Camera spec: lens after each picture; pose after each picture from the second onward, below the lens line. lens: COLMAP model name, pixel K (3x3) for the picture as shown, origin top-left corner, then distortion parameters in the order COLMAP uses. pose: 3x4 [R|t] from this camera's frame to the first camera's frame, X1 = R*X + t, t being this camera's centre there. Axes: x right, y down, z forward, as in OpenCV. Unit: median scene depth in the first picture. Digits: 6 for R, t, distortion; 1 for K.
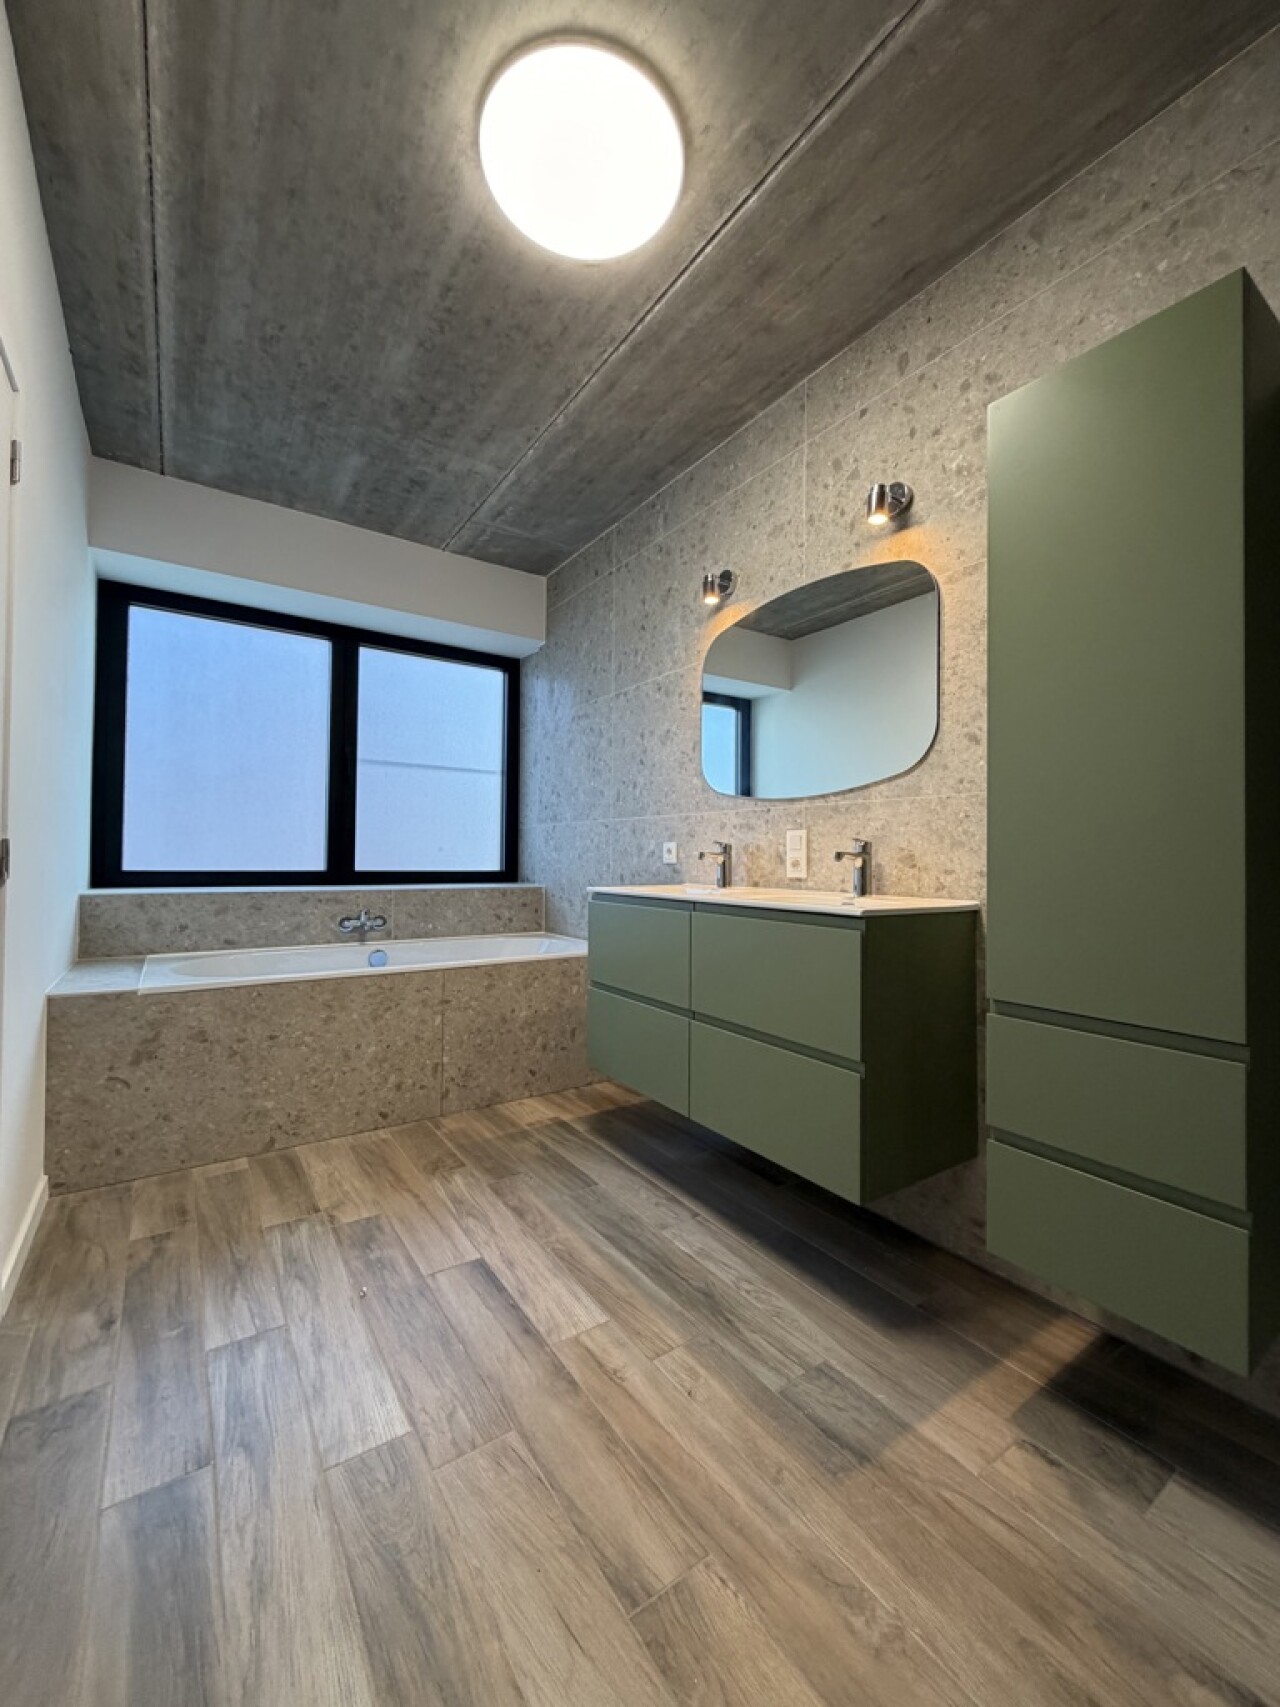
lens RADIAL K [[679.3, 0, 637.3], [0, 679.3, 851.0], [0, 0, 1]] dist [-0.001427, 0.000211]
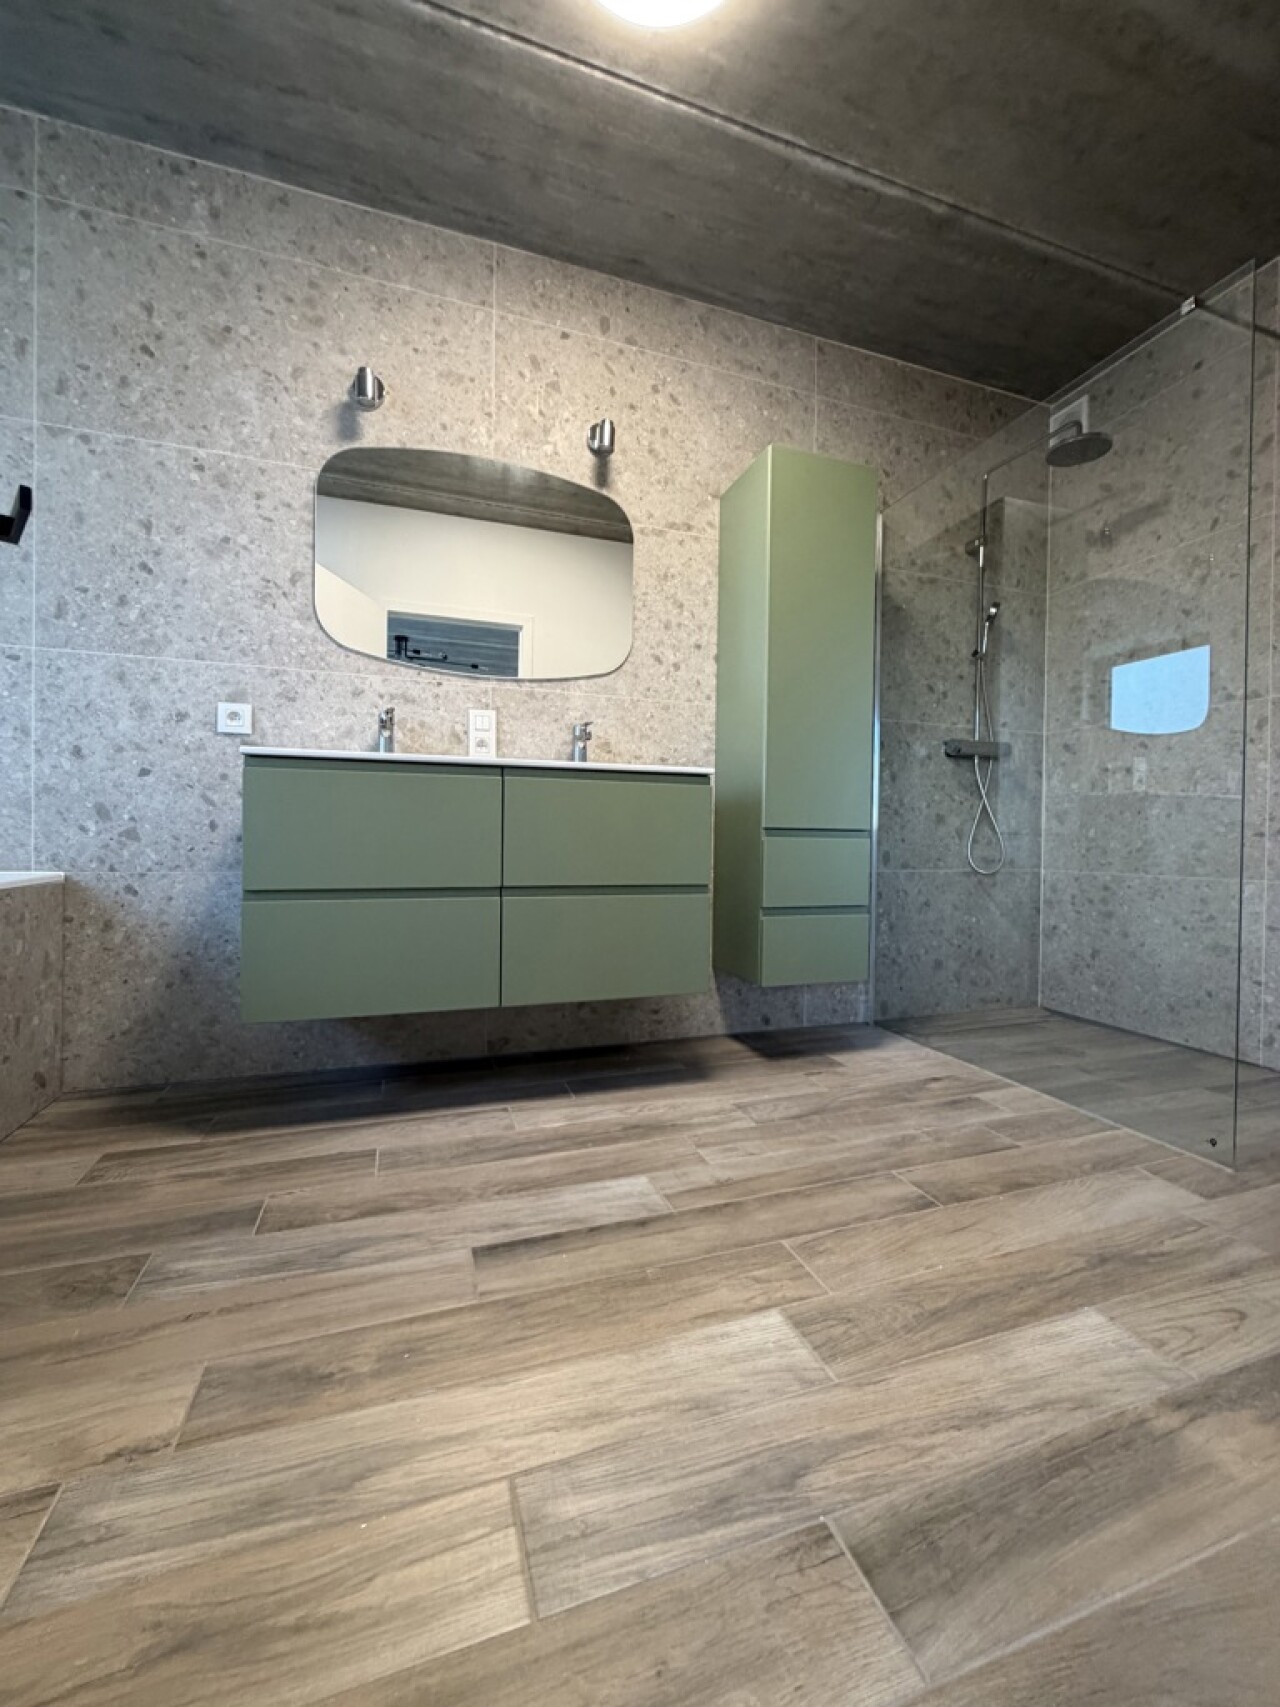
lens RADIAL K [[679.3, 0, 637.9], [0, 679.3, 851.6], [0, 0, 1]] dist [-0.001427, 0.000211]
pose [[0.265498, -0.024263, 0.963806, -0.783181], [-0.019404, 0.999346, 0.030503, 0.166779], [-0.963916, -0.026800, 0.264854, 0.629469]]
